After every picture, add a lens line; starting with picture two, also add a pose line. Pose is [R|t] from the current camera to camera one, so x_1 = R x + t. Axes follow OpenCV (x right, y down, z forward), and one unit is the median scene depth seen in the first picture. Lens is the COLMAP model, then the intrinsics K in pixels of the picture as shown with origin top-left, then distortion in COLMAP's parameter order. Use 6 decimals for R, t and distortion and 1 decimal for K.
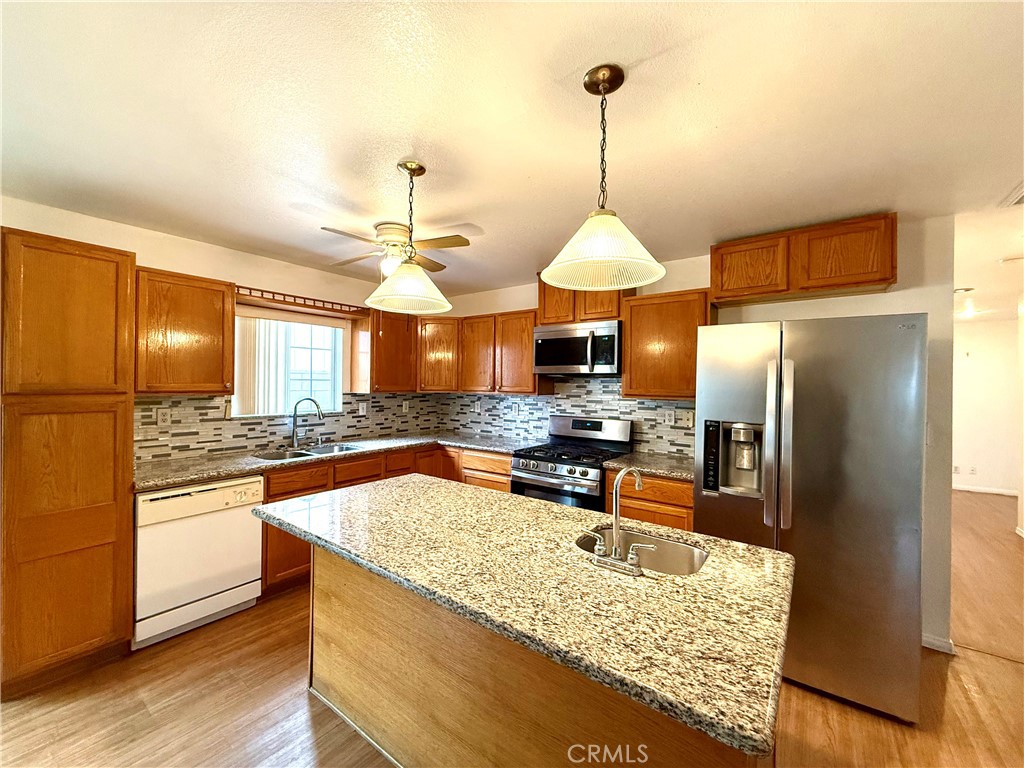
lens RADIAL K [[410.0, 0, 512.5], [0, 410.0, 384.8], [0, 0, 1]] dist [0.000900, -0.000015]
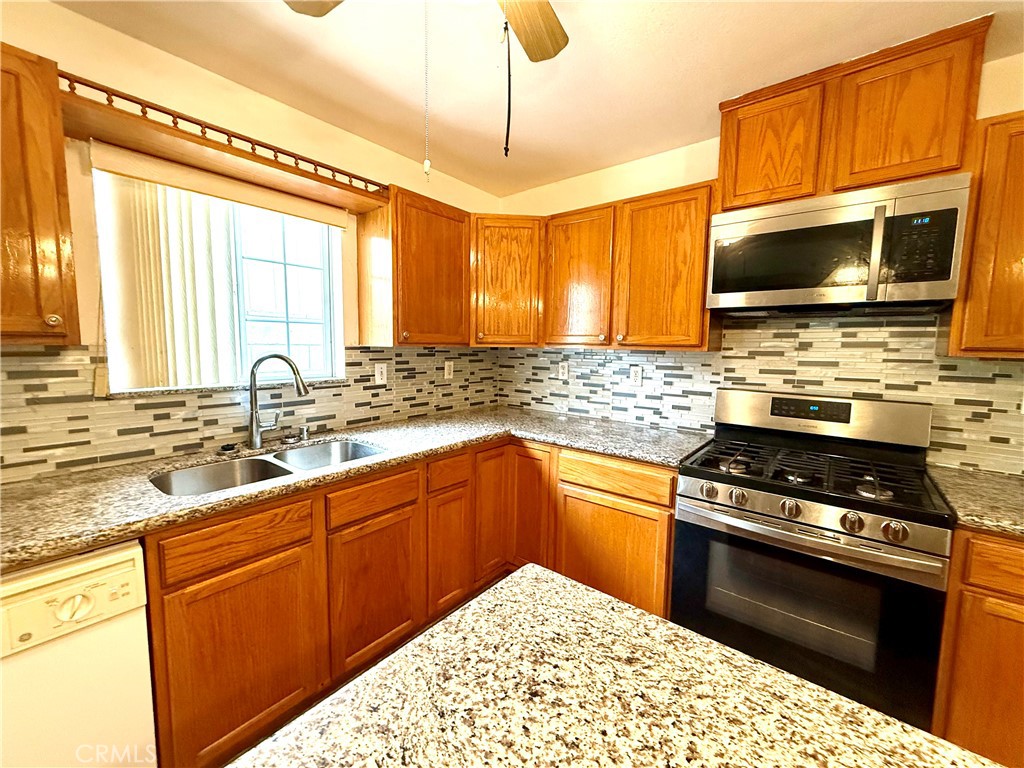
lens RADIAL K [[410.0, 0, 511.7], [0, 410.0, 384.0], [0, 0, 1]] dist [0.000900, -0.000015]
pose [[0.999165, 0.007376, -0.040180, -0.164529], [-0.003540, 0.995498, 0.094712, 0.017900], [0.040697, -0.094491, 0.994694, 0.449737]]
